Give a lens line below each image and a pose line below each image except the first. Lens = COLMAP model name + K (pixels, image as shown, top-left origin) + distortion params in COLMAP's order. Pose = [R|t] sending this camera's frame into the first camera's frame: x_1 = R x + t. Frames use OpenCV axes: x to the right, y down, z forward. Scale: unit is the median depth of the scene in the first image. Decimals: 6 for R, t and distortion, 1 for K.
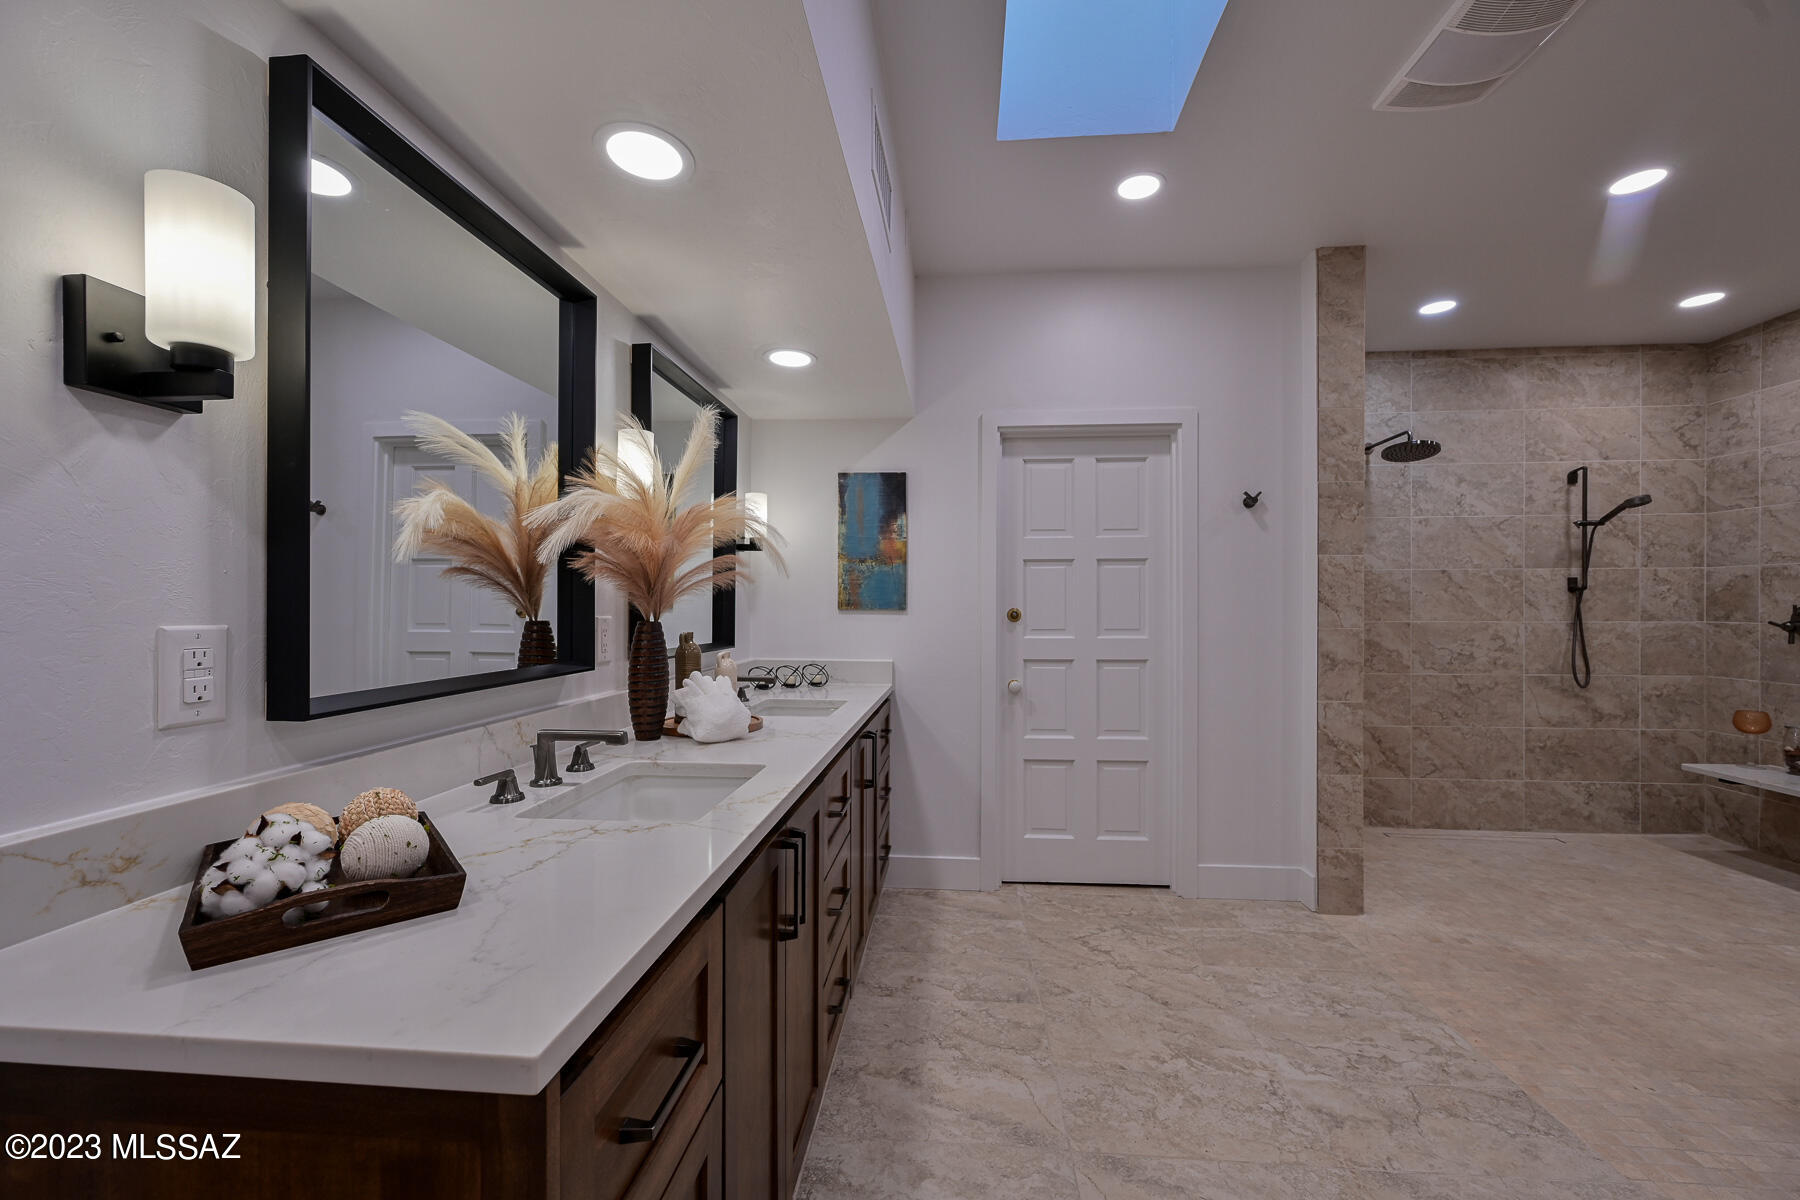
lens RADIAL K [[708.5, 0, 900.0], [0, 708.5, 605.5], [0, 0, 1]] dist [-0.002042, 0.000517]
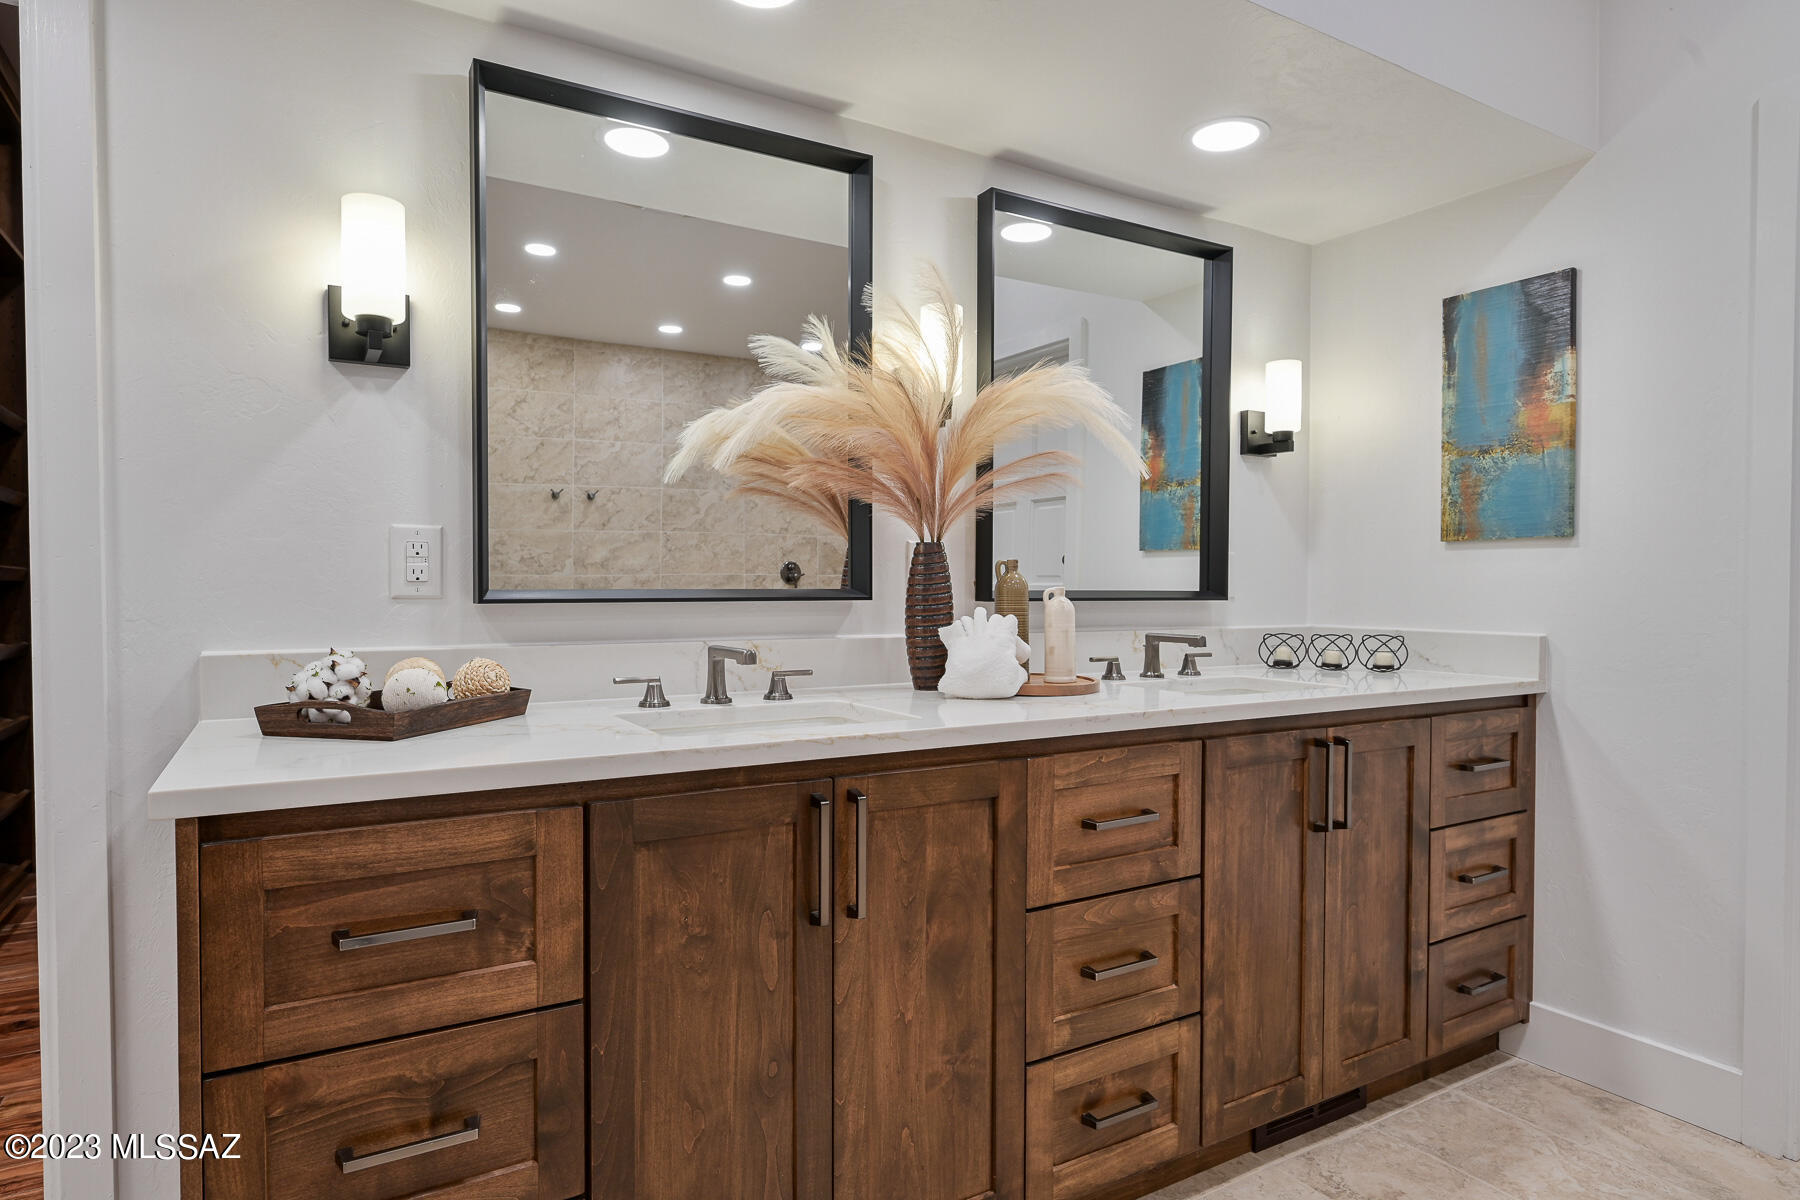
lens RADIAL K [[1021.8, 0, 901.5], [0, 1021.8, 601.9], [0, 0, 1]] dist [0.001027, -0.000042]
pose [[0.588081, 0.010573, -0.808733, 0.329671], [0.000709, 0.999907, 0.013588, 0.043758], [0.808801, -0.008564, 0.588019, 0.175643]]
